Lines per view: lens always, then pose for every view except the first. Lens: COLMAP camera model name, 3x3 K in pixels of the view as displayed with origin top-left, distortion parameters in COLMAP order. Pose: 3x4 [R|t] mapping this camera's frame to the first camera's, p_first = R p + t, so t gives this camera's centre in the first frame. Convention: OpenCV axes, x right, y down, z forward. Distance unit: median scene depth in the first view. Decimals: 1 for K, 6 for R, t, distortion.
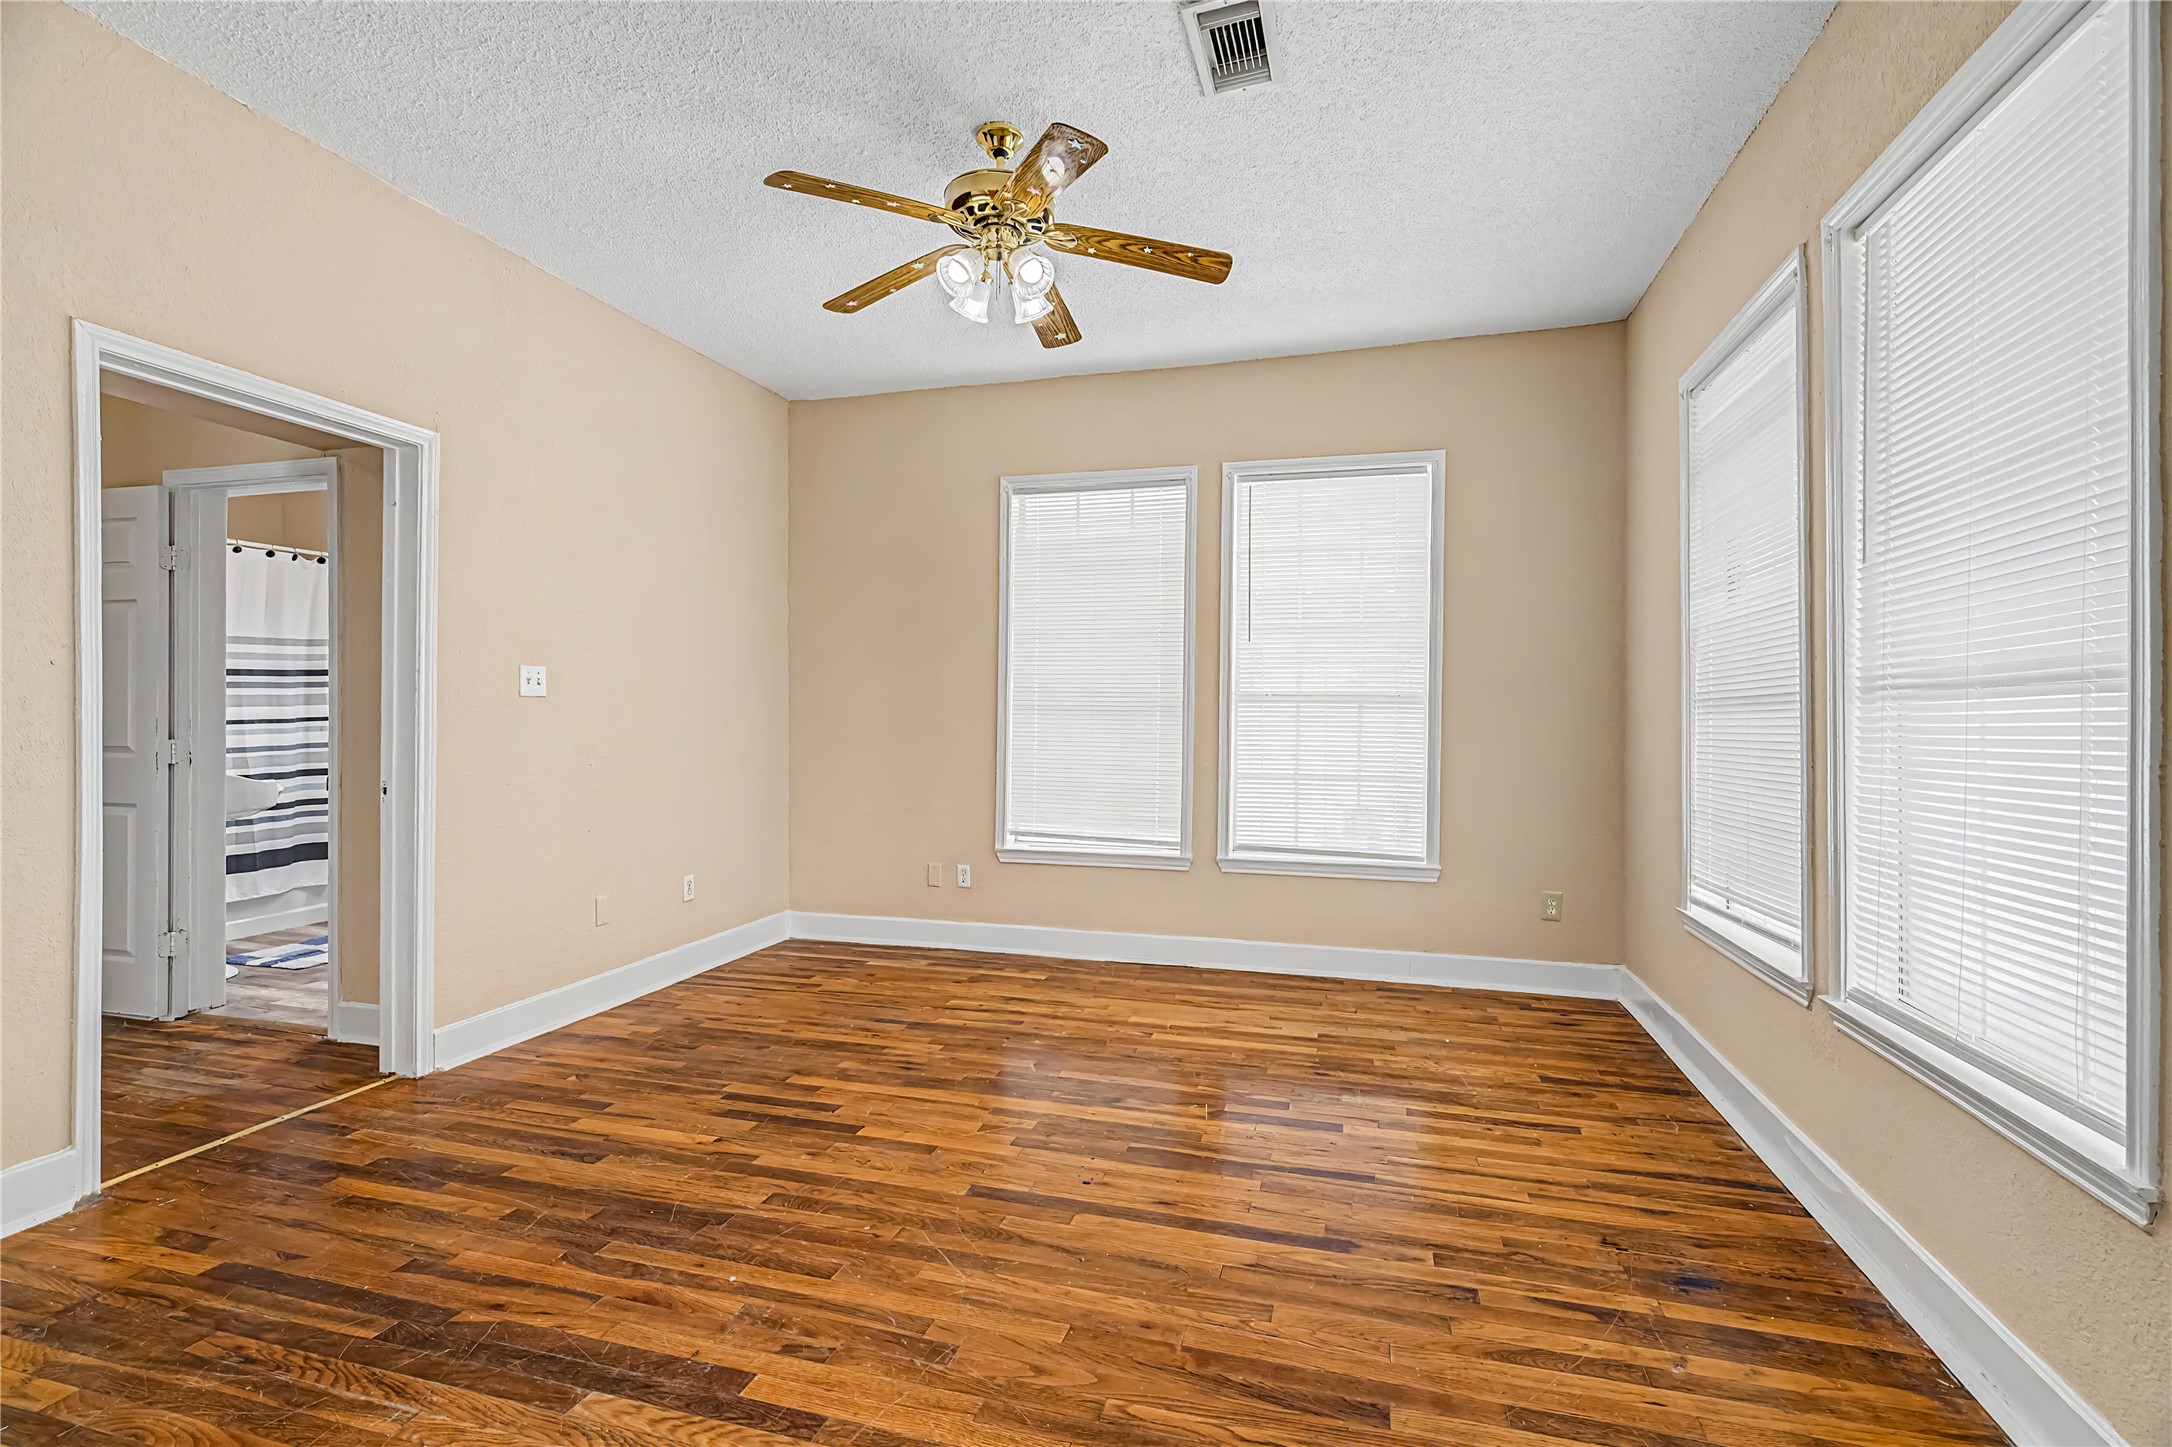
lens RADIAL K [[962.5, 0, 1101.3], [0, 962.5, 710.4], [0, 0, 1]] dist [-0.008920, 0.001203]
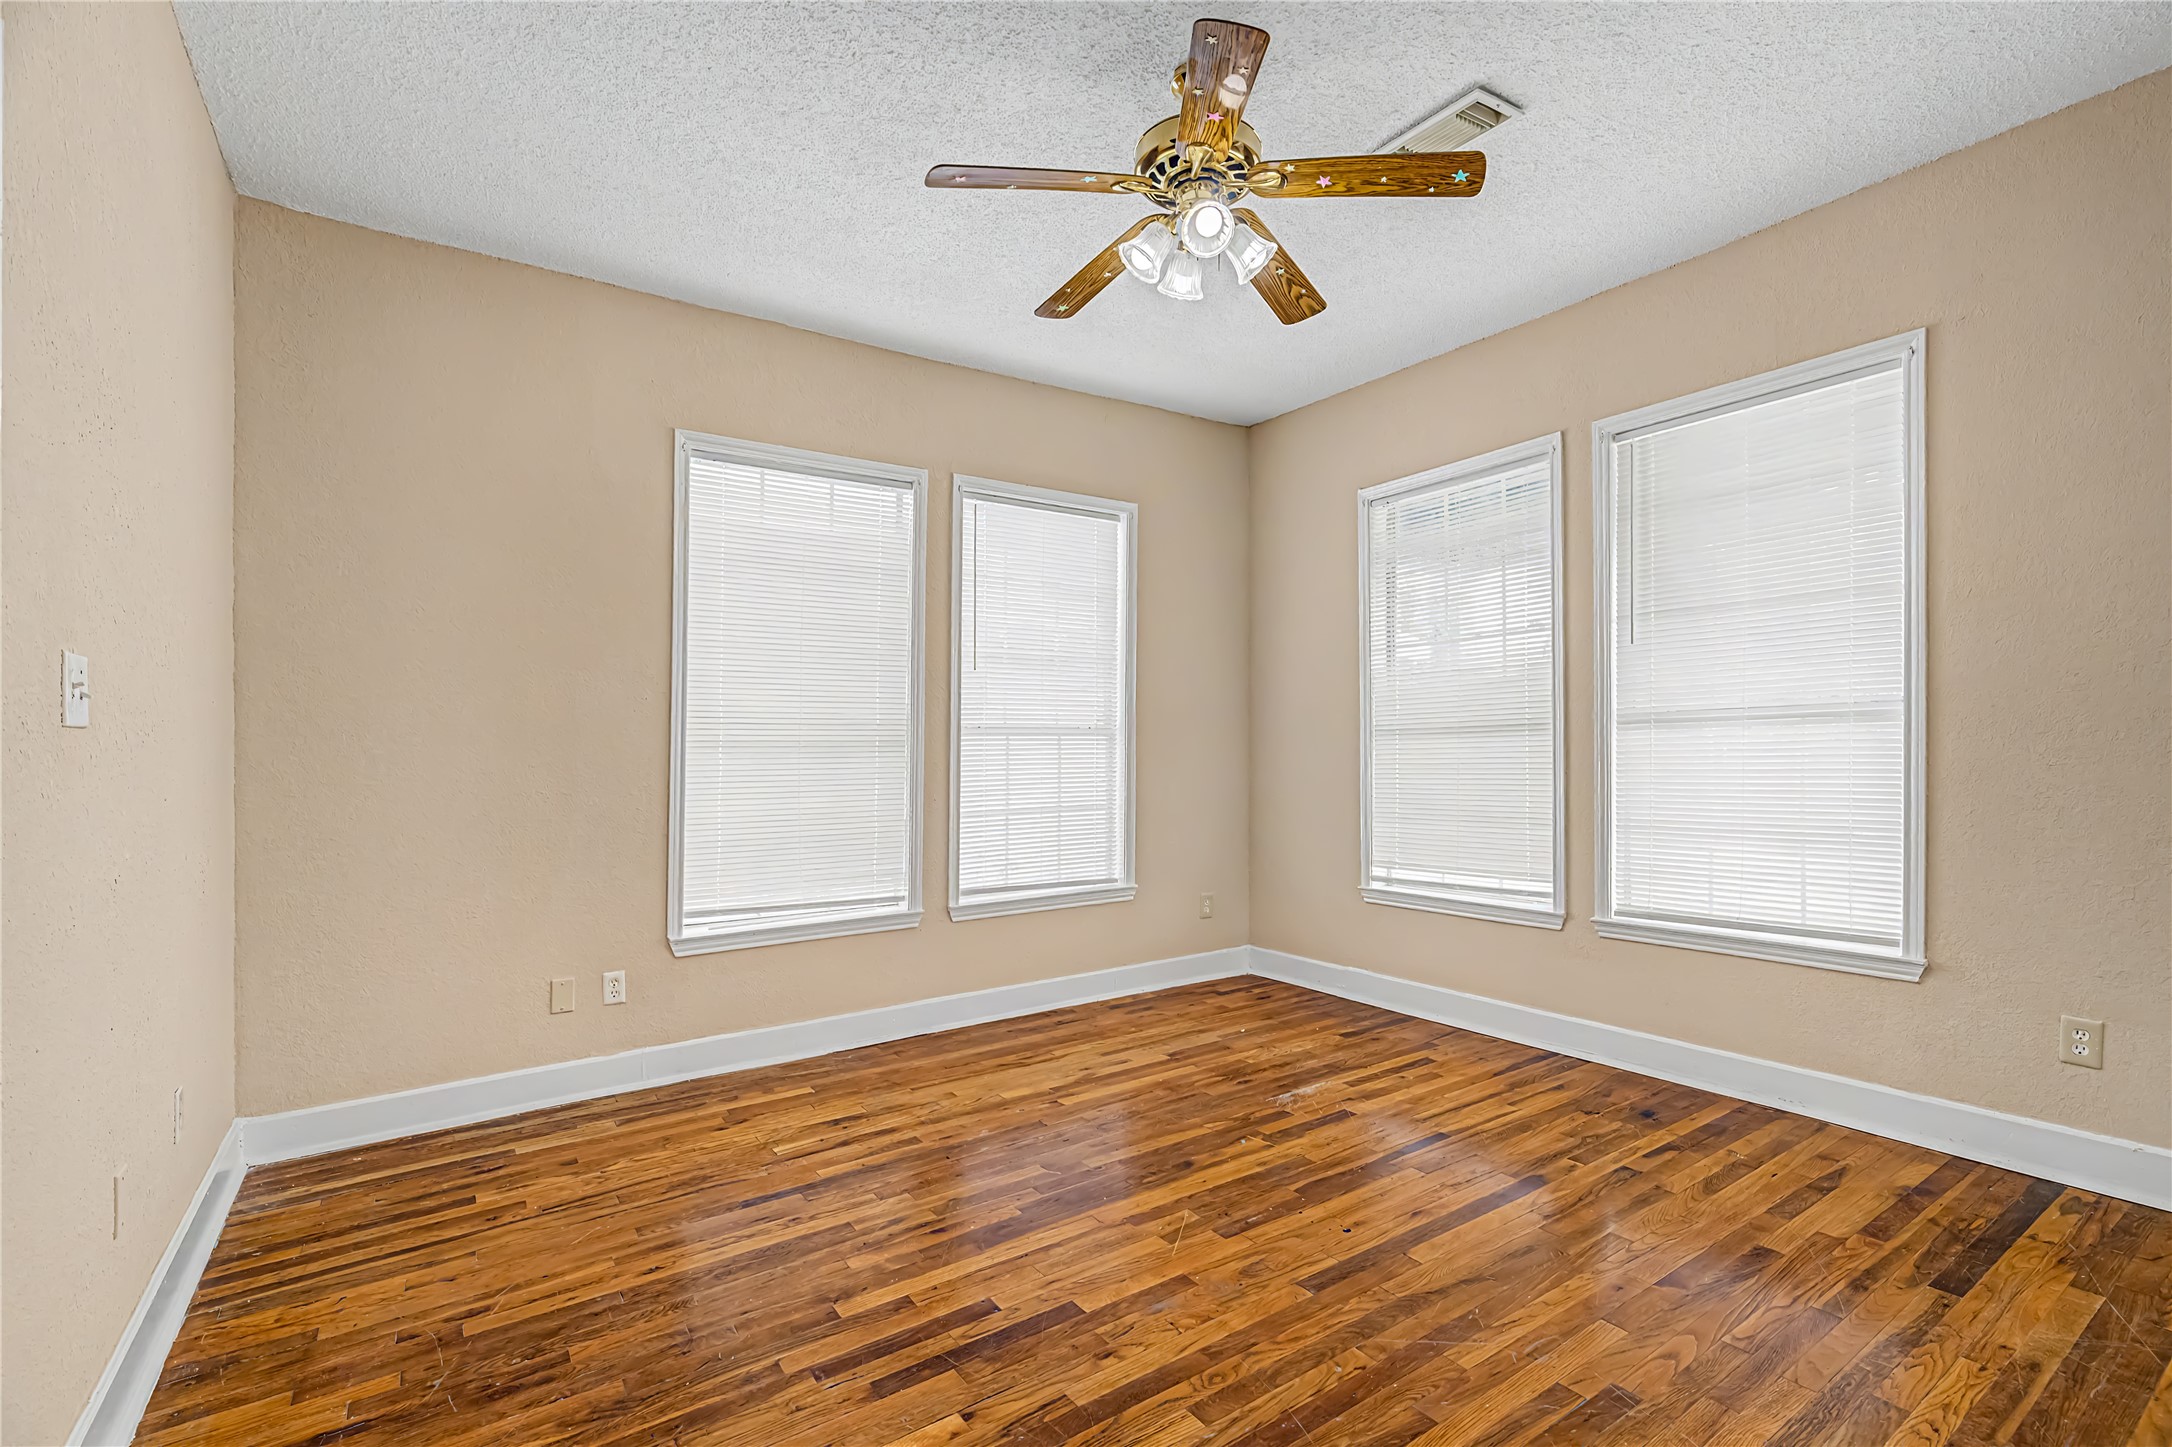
lens RADIAL K [[976.3, 0, 1099.0], [0, 976.3, 738.1], [0, 0, 1]] dist [-0.010179, 0.001054]
pose [[0.643417, -0.008488, 0.765469, -0.773201], [0.015603, 0.999876, -0.002029, -0.002743], [-0.765357, 0.013249, 0.643470, 0.469621]]
